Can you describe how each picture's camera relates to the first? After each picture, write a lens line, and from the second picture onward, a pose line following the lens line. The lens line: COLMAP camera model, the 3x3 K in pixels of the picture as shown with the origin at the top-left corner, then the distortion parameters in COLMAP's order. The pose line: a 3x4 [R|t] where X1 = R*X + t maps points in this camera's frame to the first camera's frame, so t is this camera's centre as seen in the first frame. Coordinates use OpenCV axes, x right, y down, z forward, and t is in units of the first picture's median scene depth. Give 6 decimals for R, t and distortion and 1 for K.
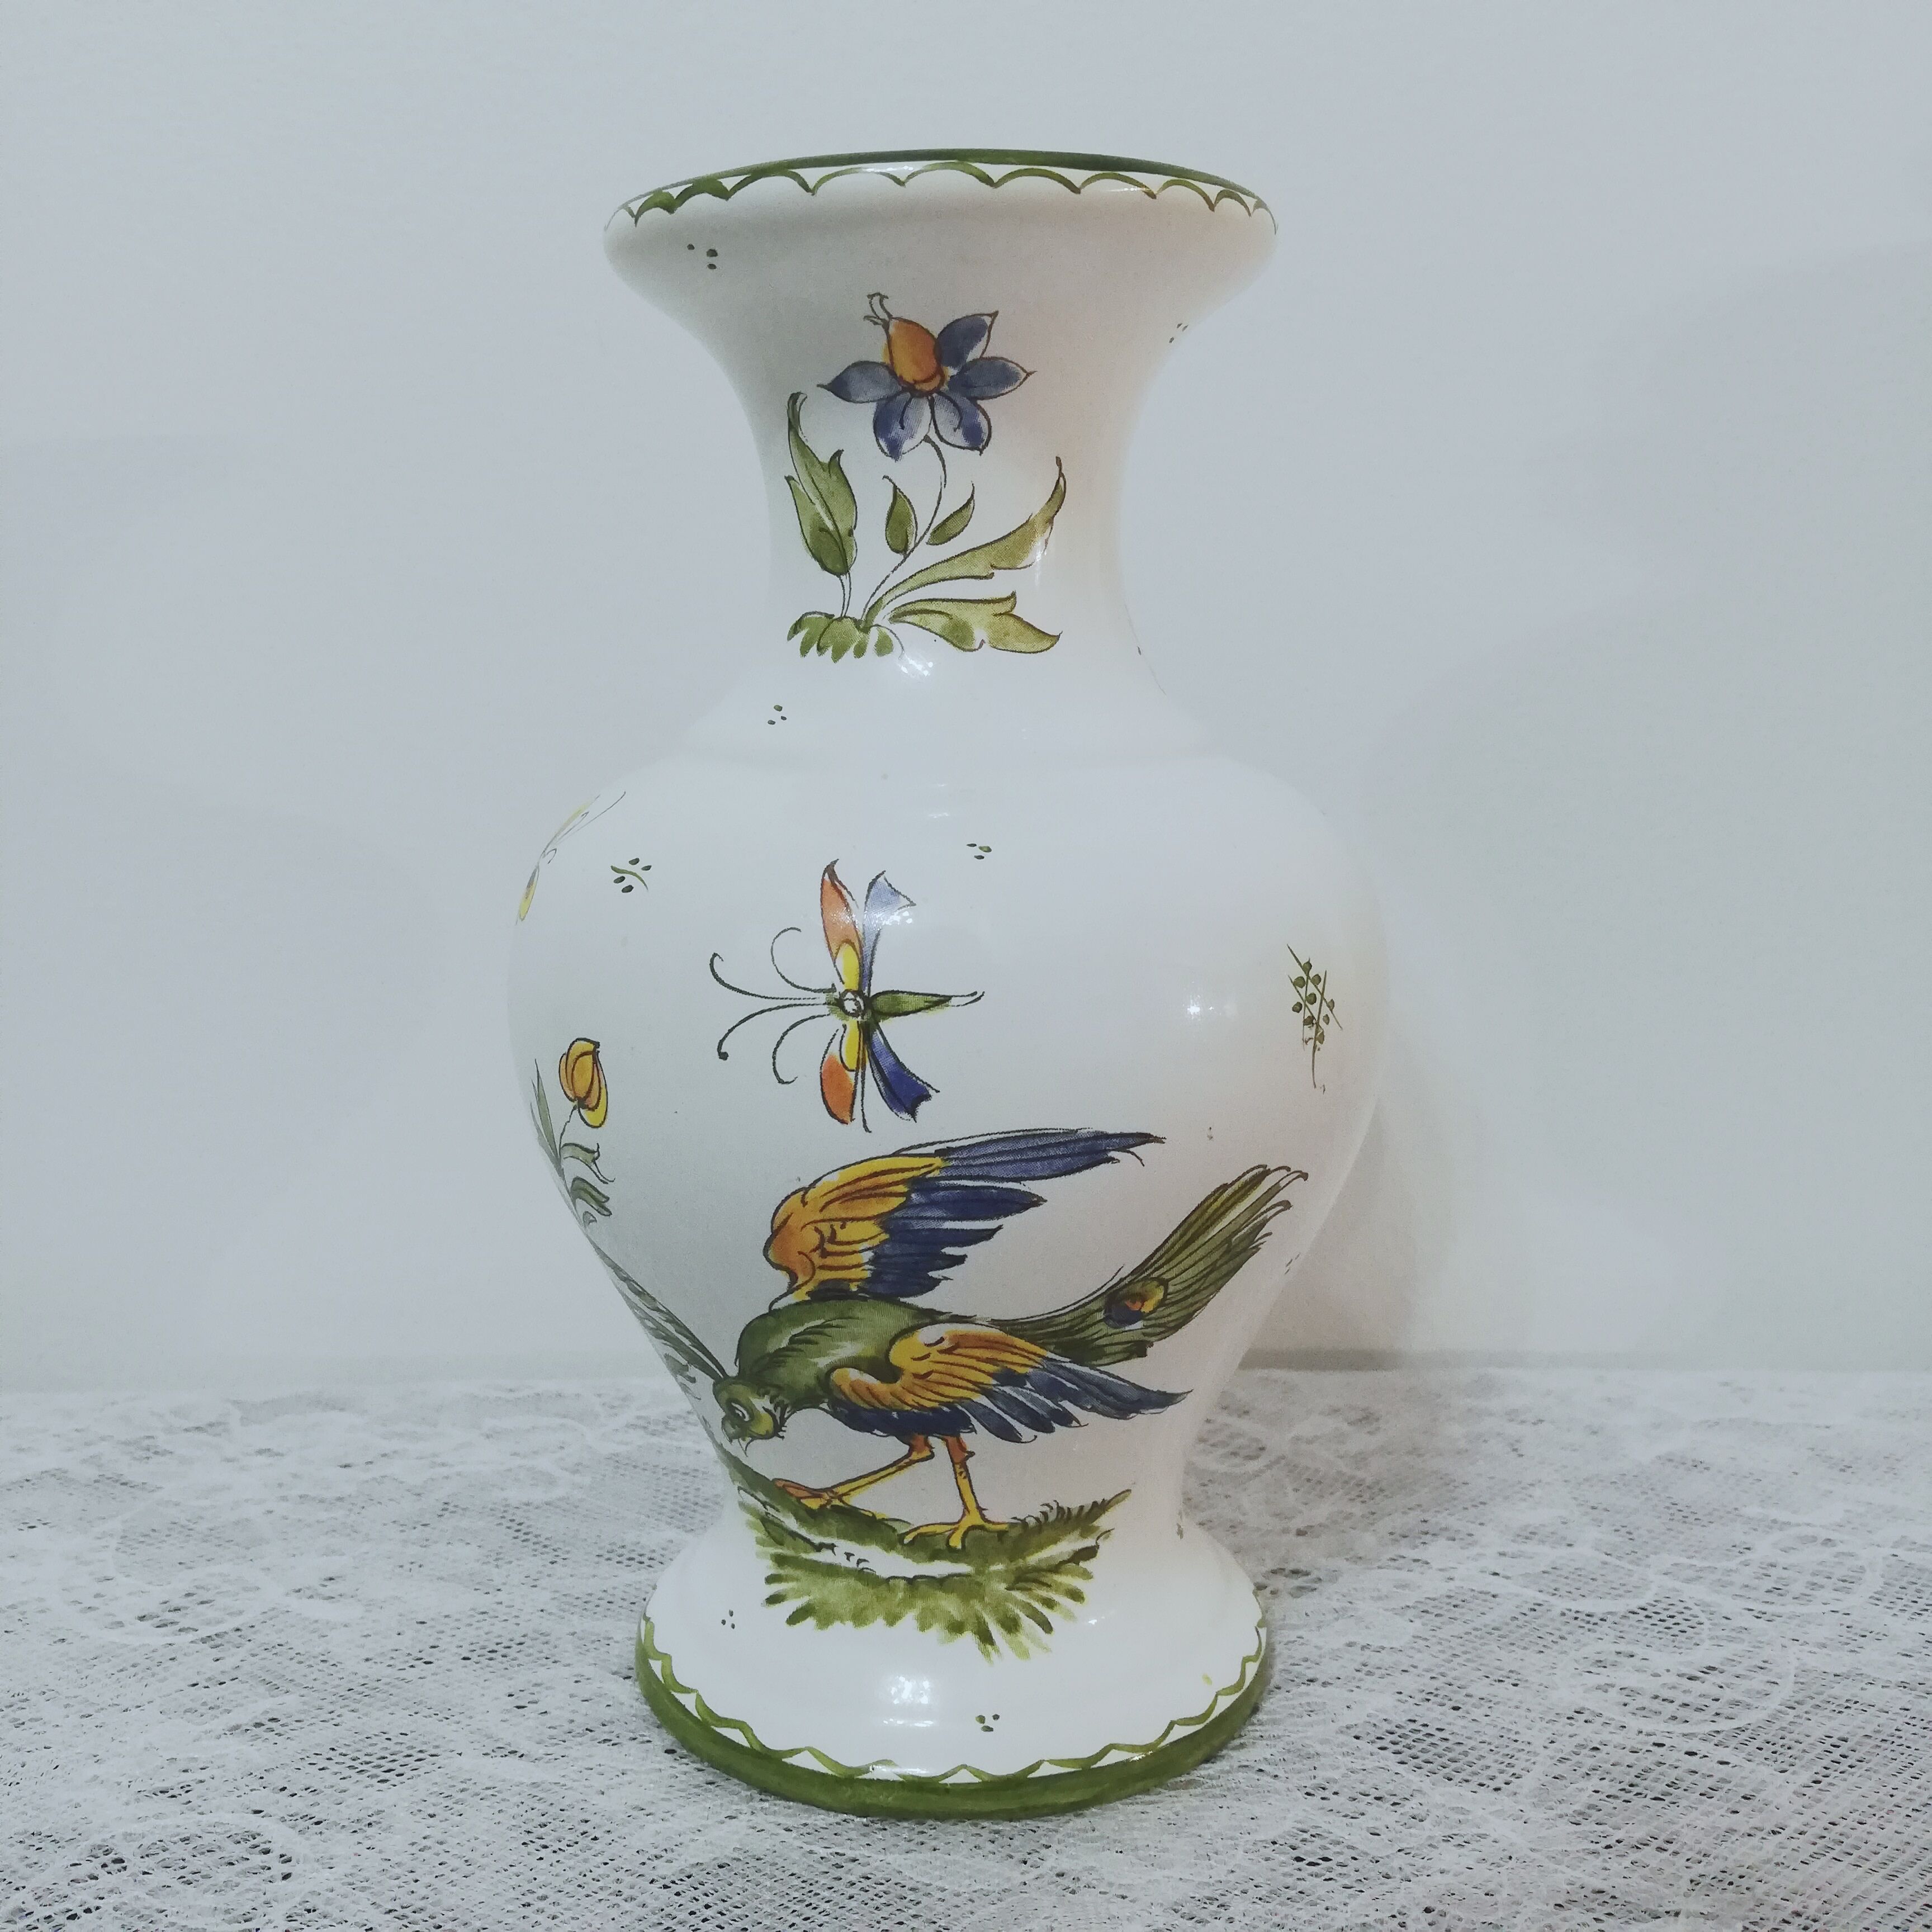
lens RADIAL K [[2098.9, 0, 972.8], [0, 2098.9, 956.8], [0, 0, 1]] dist [0.022183, 0.000000]
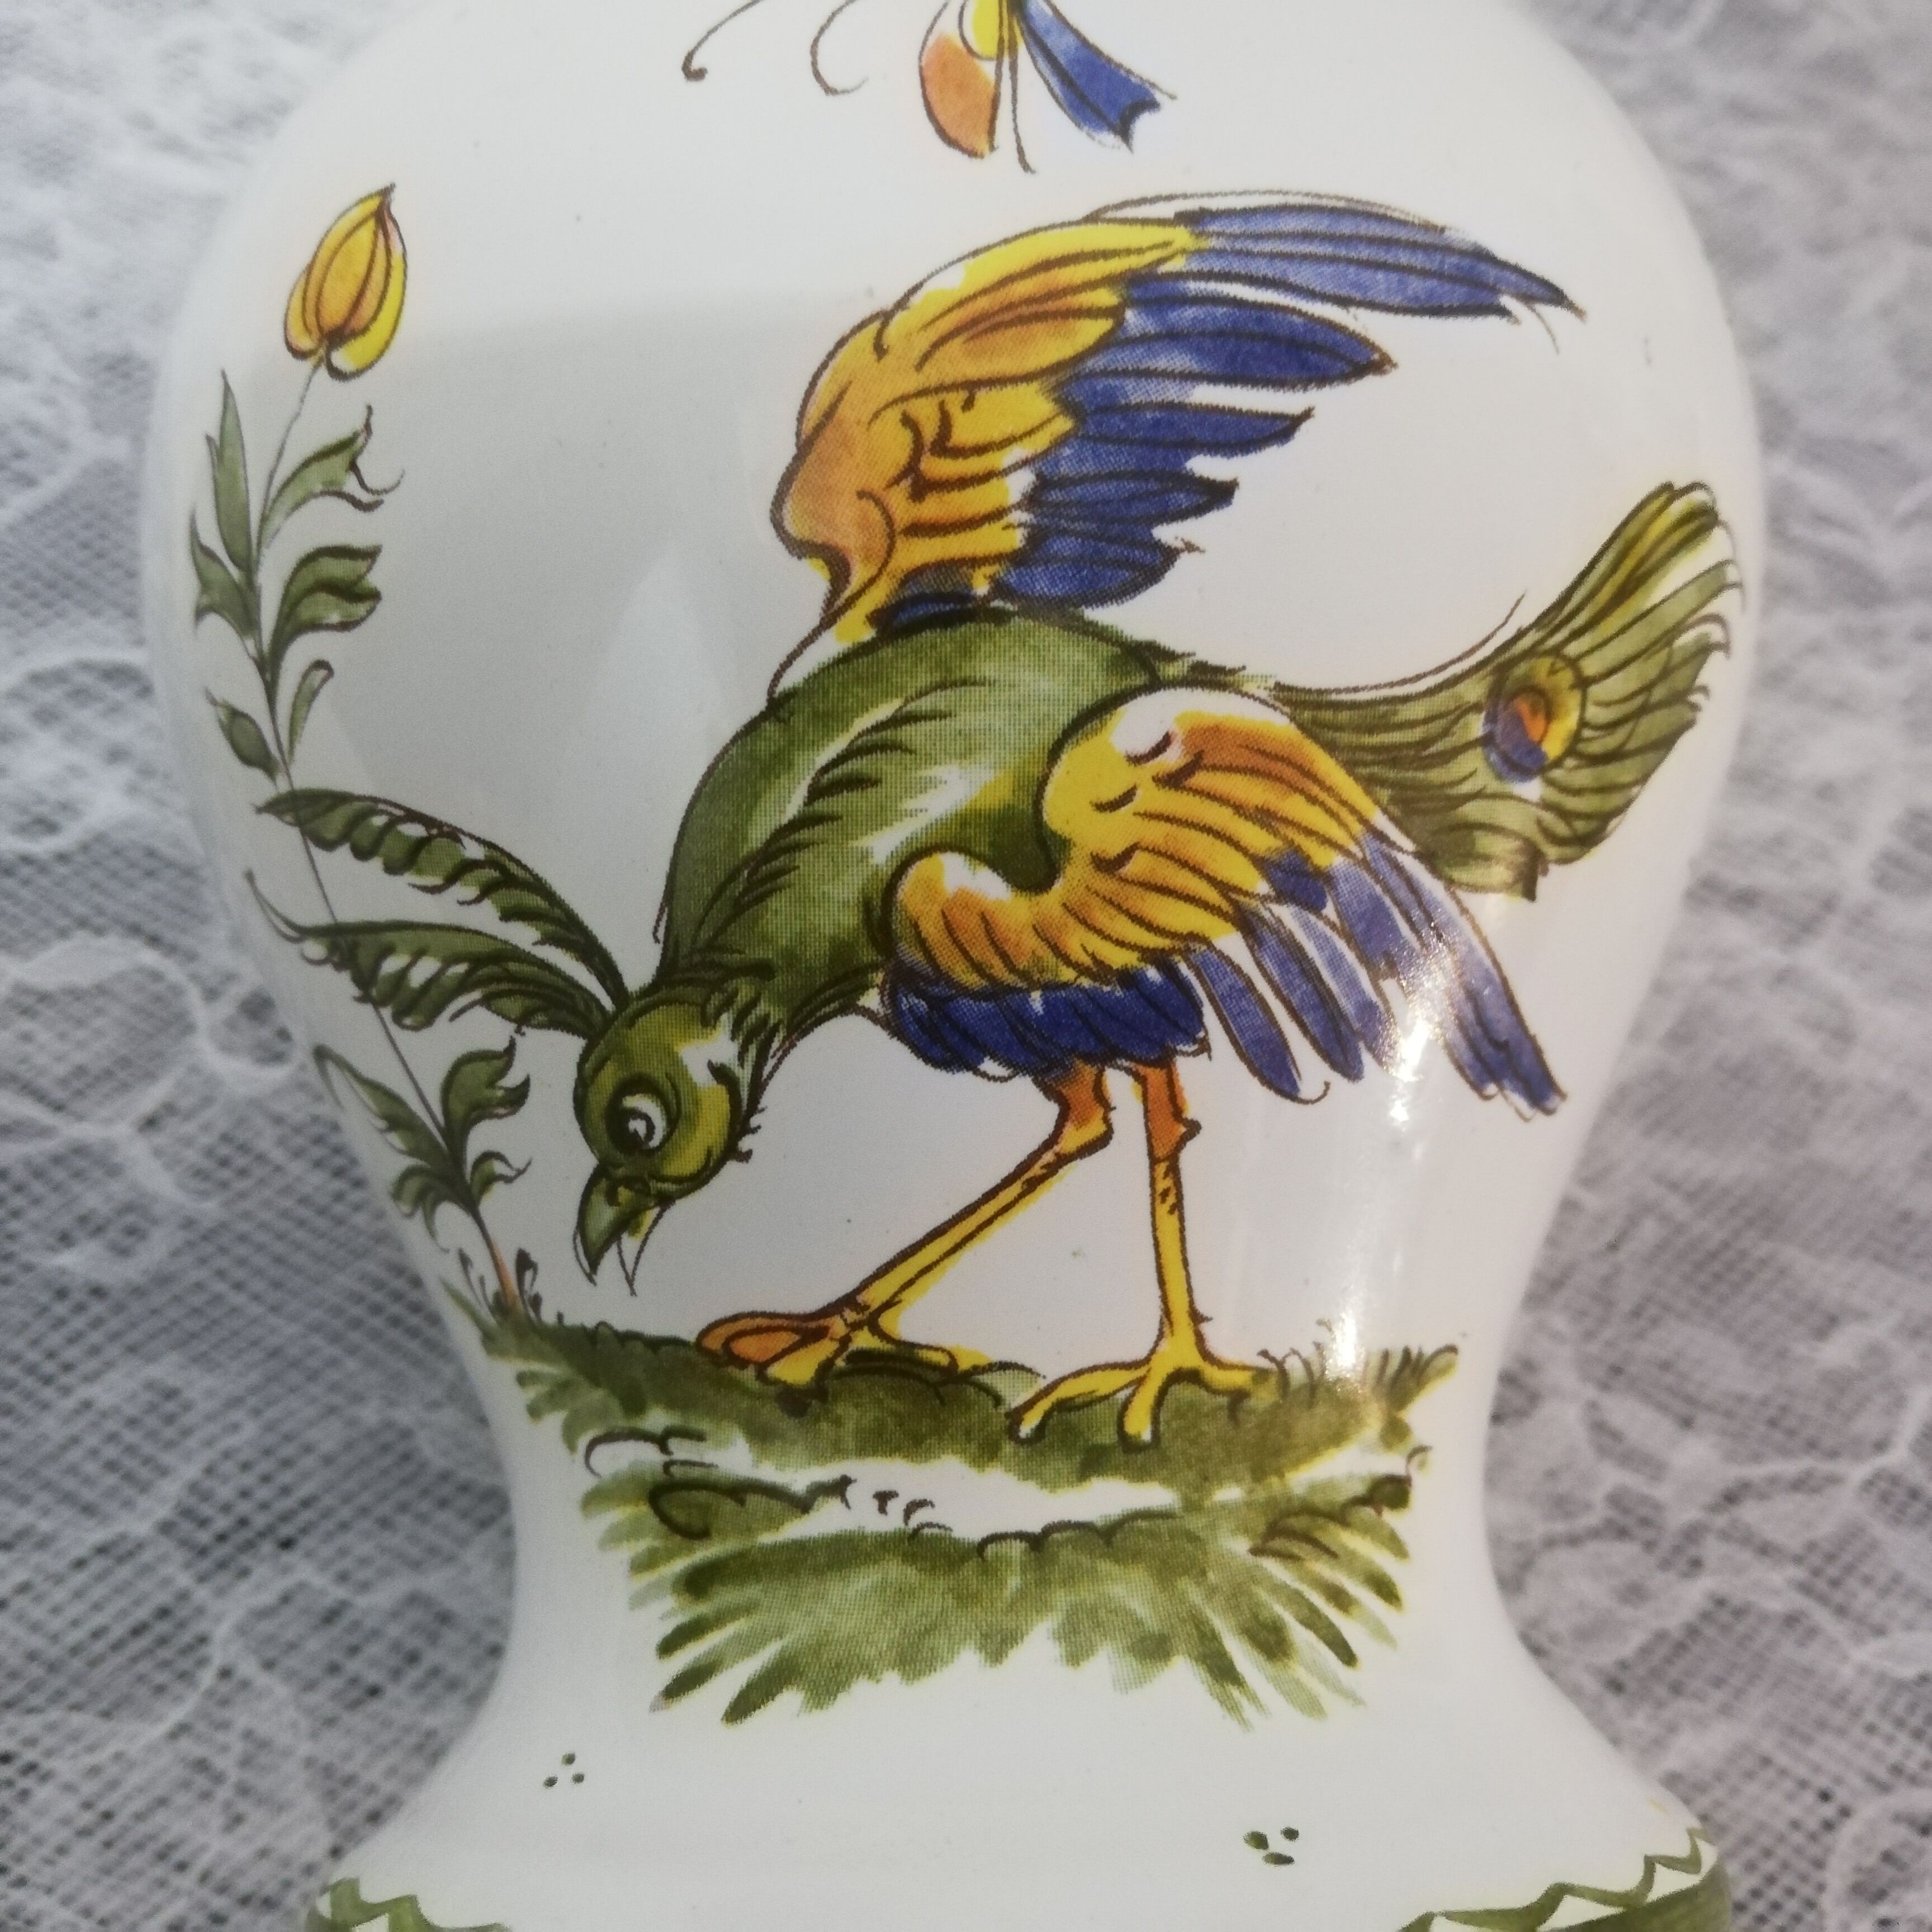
lens RADIAL K [[2098.9, 0, 960.4], [0, 2098.9, 963.4], [0, 0, 1]] dist [0.022183, 0.000000]
pose [[0.976914, 0.015629, 0.213058, -0.144092], [0.079366, 0.899389, -0.429884, 0.392251], [-0.198341, 0.436870, 0.877386, 0.606621]]
